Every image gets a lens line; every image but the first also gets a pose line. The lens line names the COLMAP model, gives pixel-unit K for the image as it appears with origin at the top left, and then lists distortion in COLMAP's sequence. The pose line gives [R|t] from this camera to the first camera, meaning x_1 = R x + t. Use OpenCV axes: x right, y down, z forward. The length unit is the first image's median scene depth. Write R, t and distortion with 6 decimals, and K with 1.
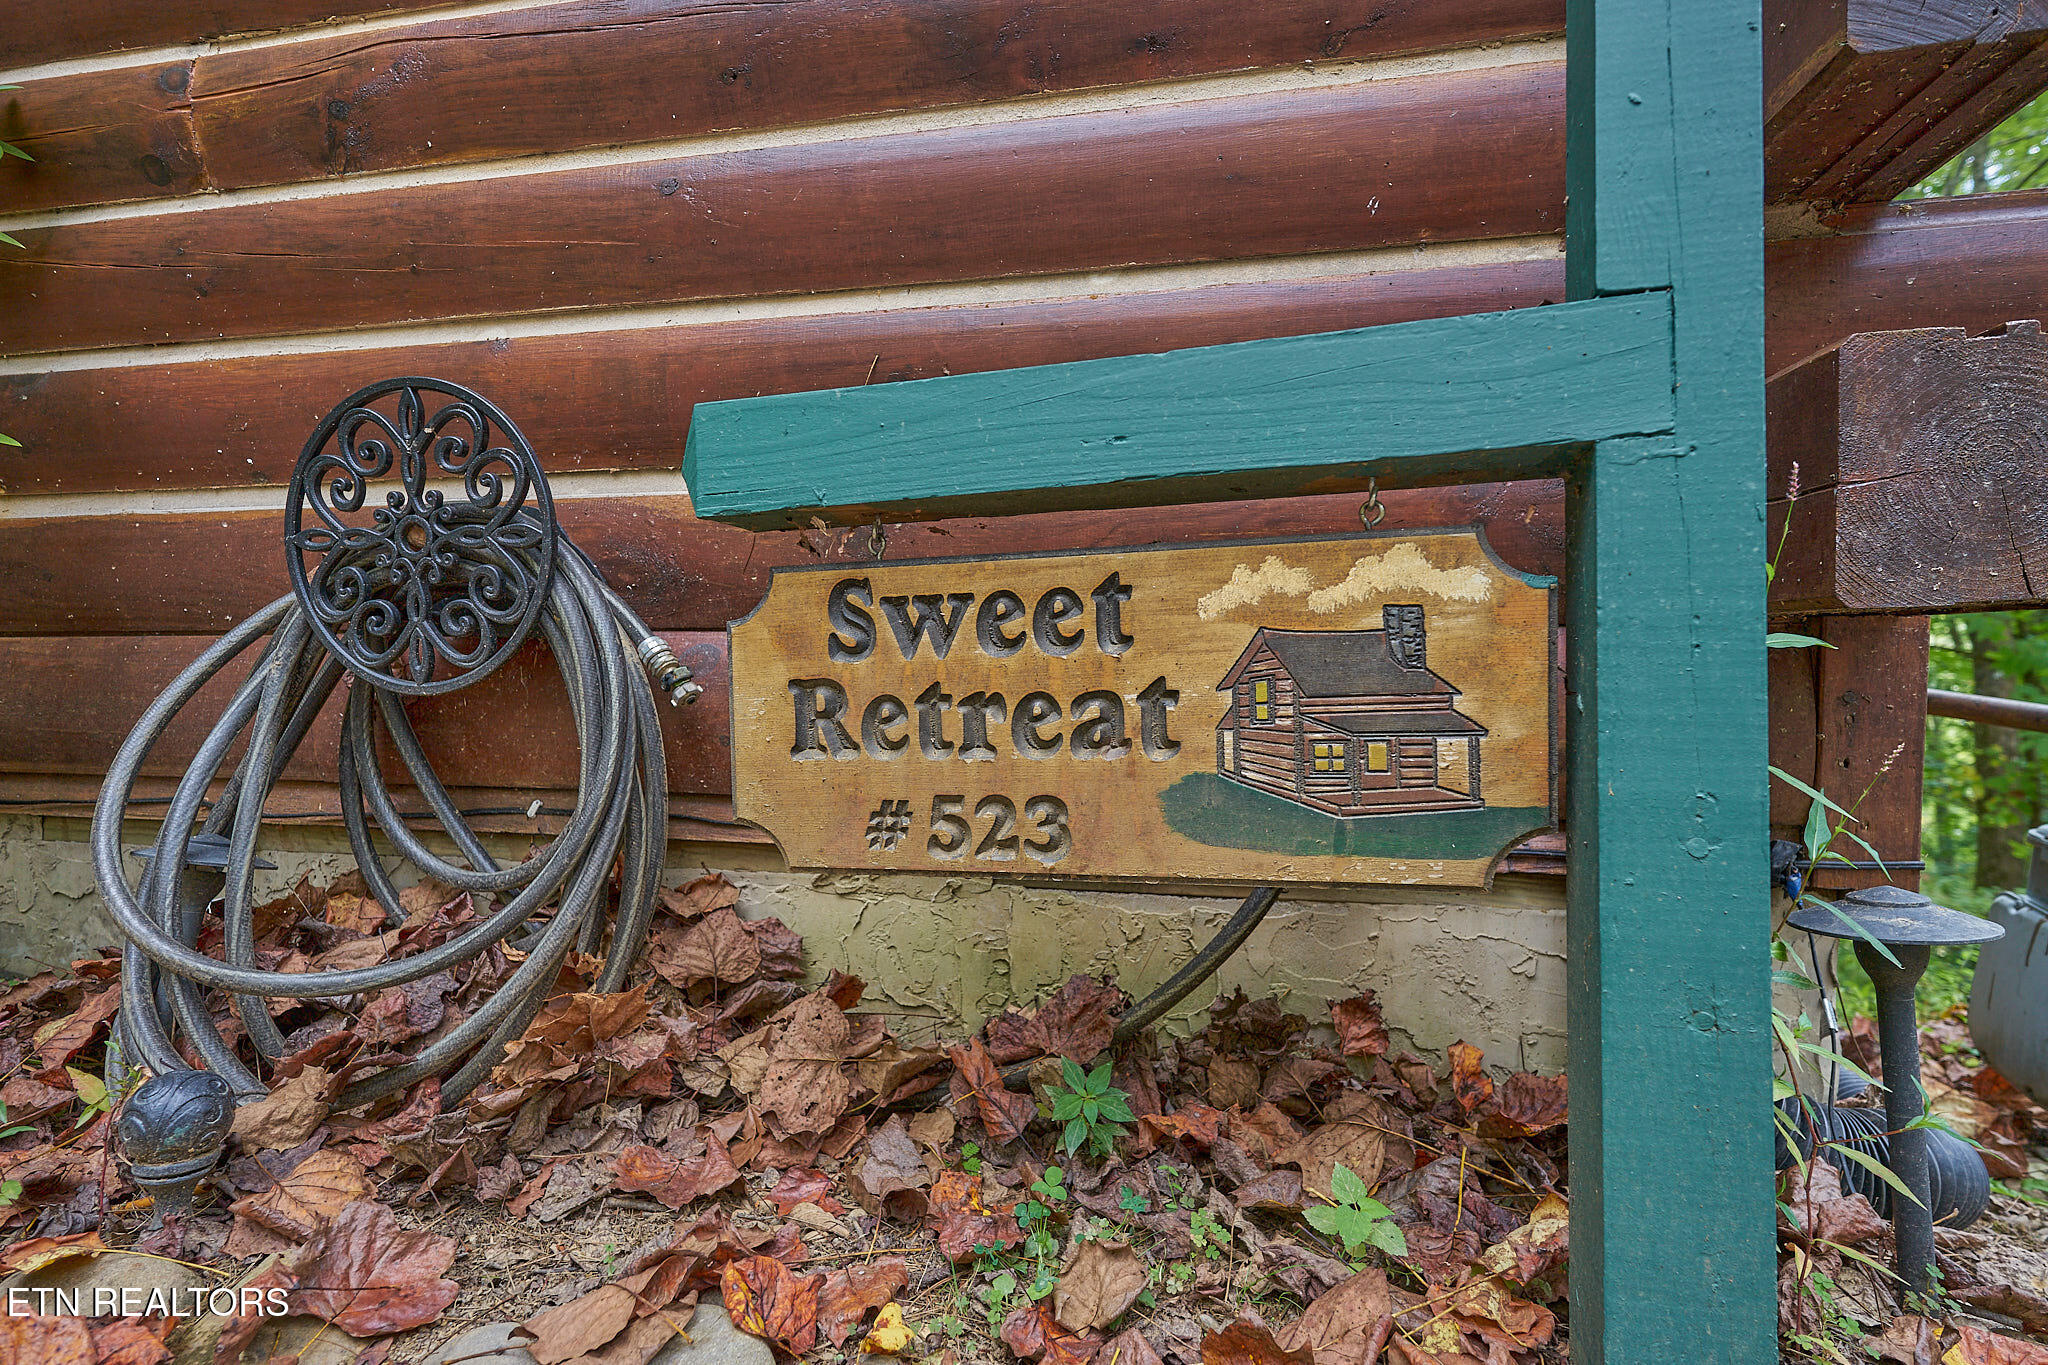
lens RADIAL K [[1069.7, 0, 1025.8], [0, 1069.7, 698.6], [0, 0, 1]] dist [-0.000104, -0.000085]
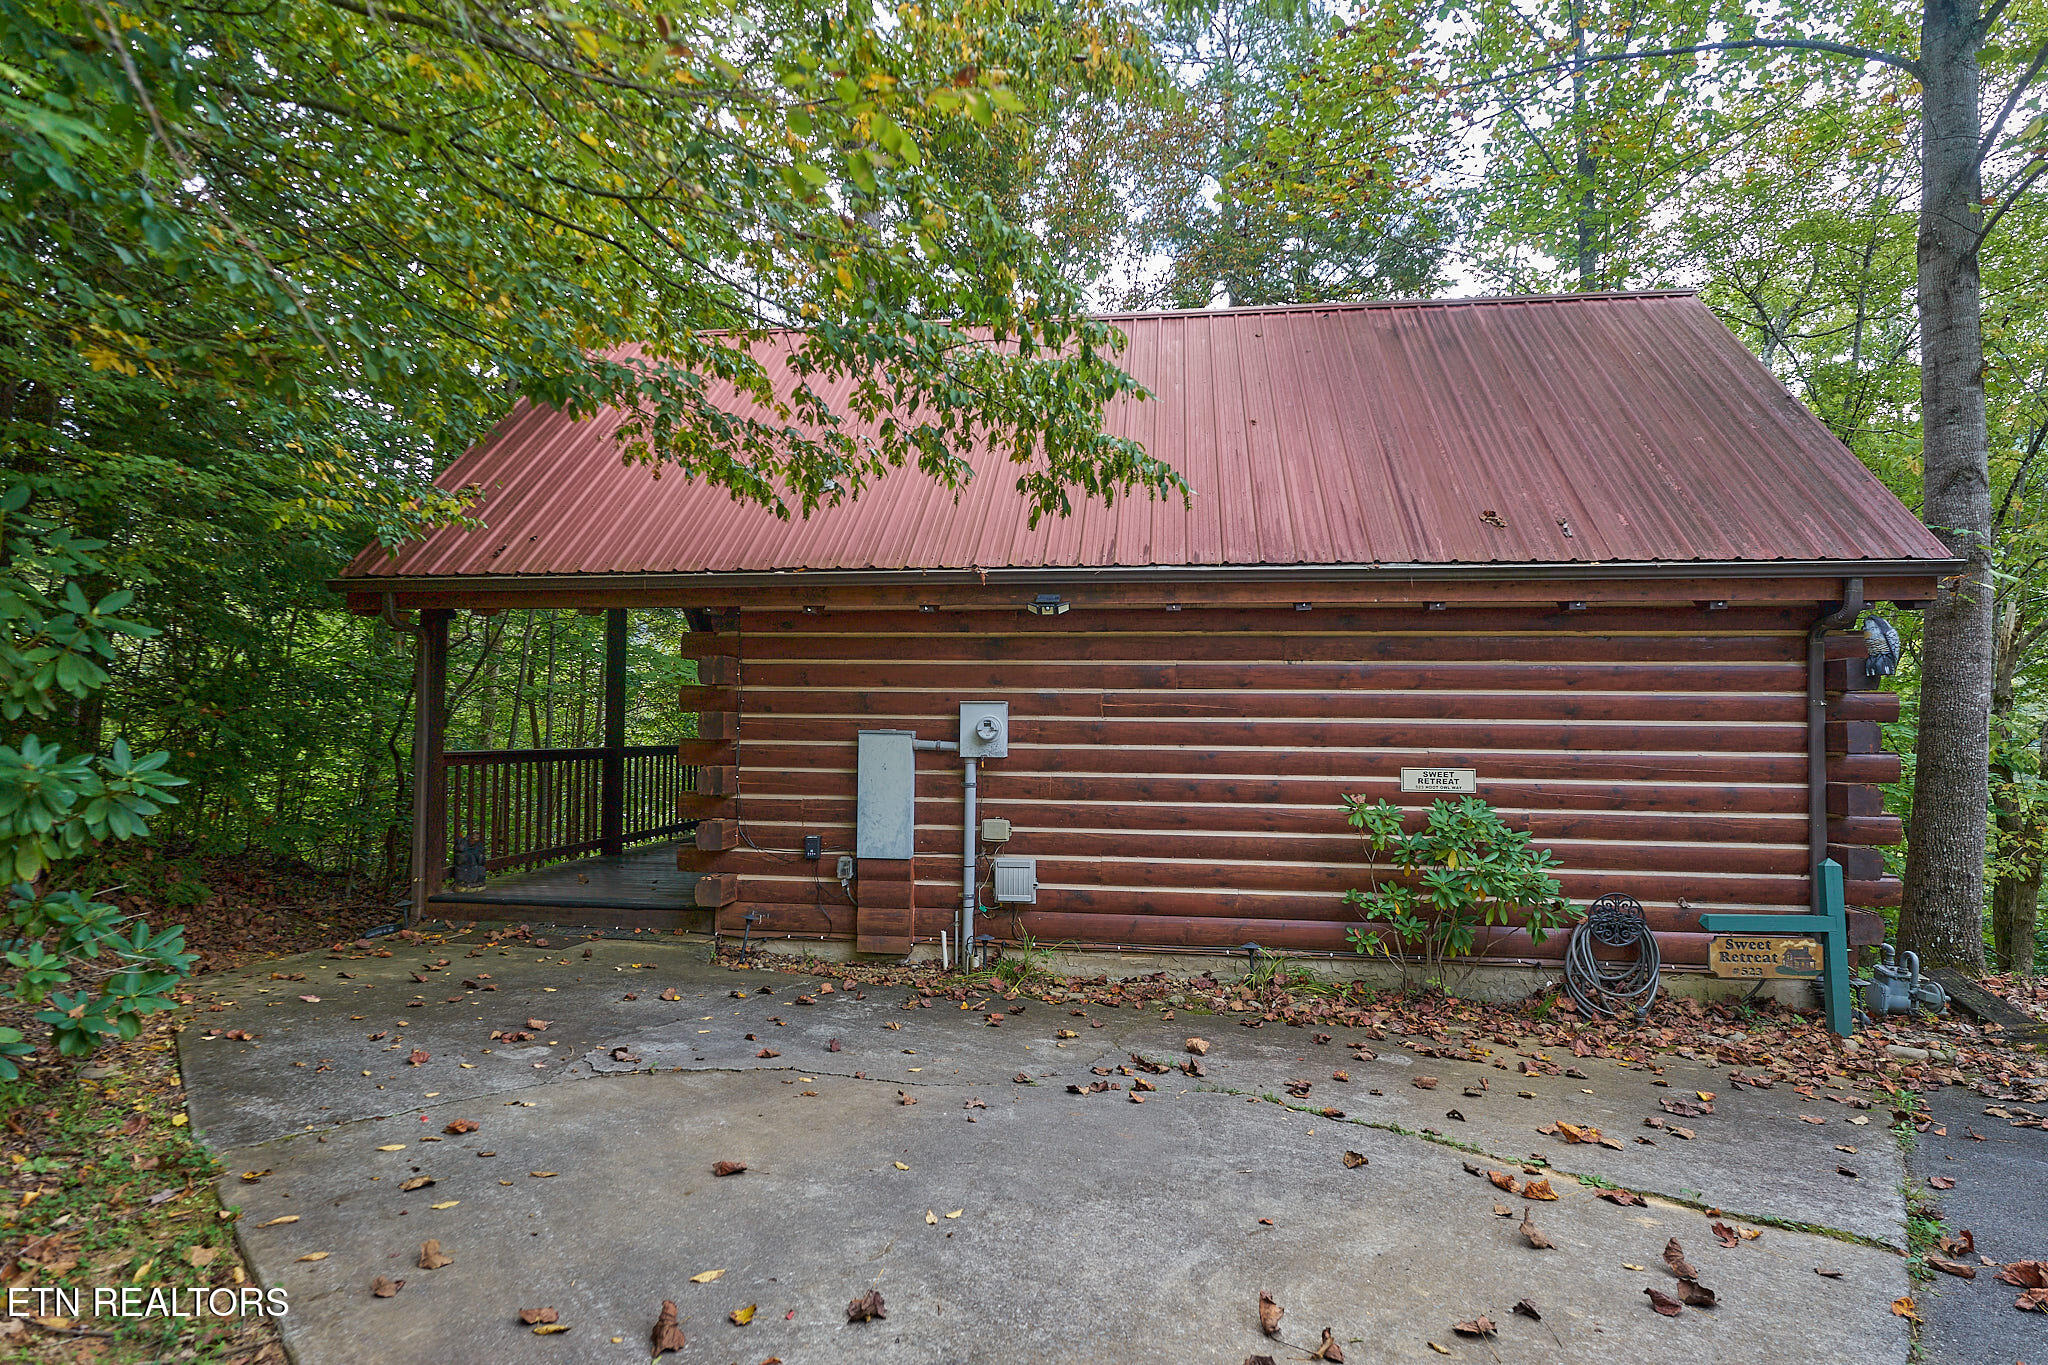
lens RADIAL K [[1067.0, 0, 1027.6], [0, 1067.0, 698.0], [0, 0, 1]] dist [-0.000581, -0.001975]
pose [[0.996335, 0.016215, 0.083988, -5.796019], [-0.009288, 0.996572, -0.082212, -1.147784], [-0.085033, 0.081131, 0.993070, -6.256430]]
